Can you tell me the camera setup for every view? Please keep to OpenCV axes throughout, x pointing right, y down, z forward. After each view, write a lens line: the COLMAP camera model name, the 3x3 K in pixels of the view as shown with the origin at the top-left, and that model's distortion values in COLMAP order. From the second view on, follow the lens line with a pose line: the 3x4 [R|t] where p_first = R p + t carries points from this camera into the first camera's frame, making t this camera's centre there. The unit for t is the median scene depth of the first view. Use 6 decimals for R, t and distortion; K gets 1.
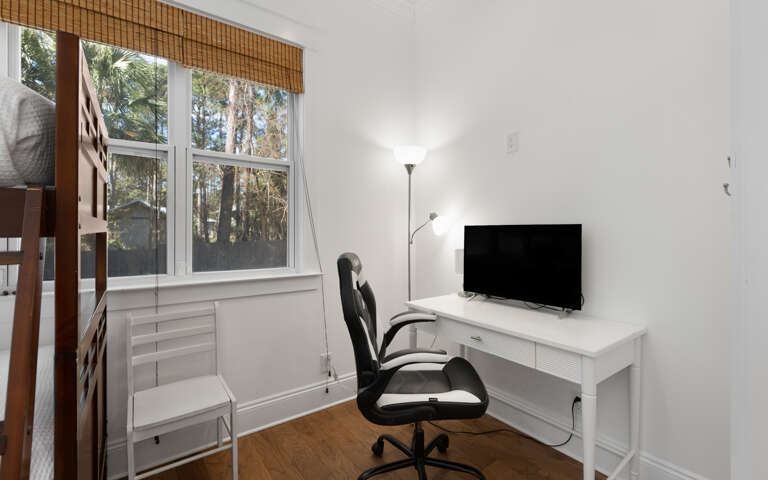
lens RADIAL K [[348.1, 0, 385.3], [0, 348.1, 229.0], [0, 0, 1]] dist [0.000003, -0.000054]
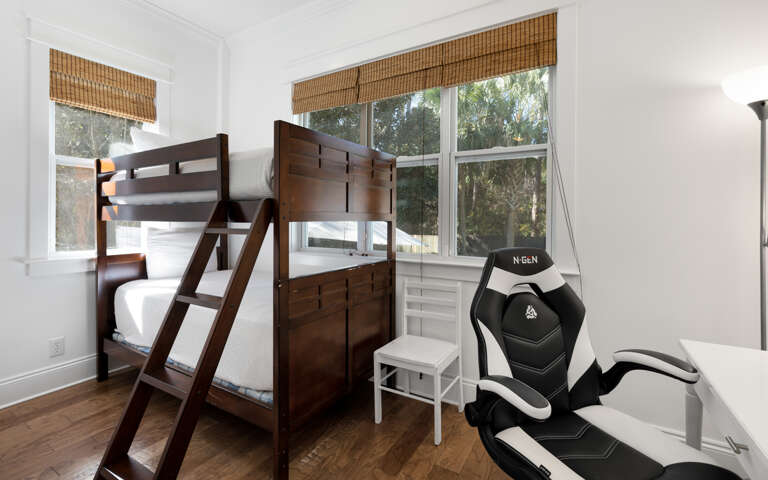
lens RADIAL K [[341.2, 0, 384.6], [0, 341.2, 220.7], [0, 0, 1]] dist [0.000086, -0.000035]
pose [[0.387485, 0.002768, -0.921872, 0.452455], [-0.004088, 0.999991, 0.001284, 0.005027], [0.921867, 0.003271, 0.387493, 0.329159]]
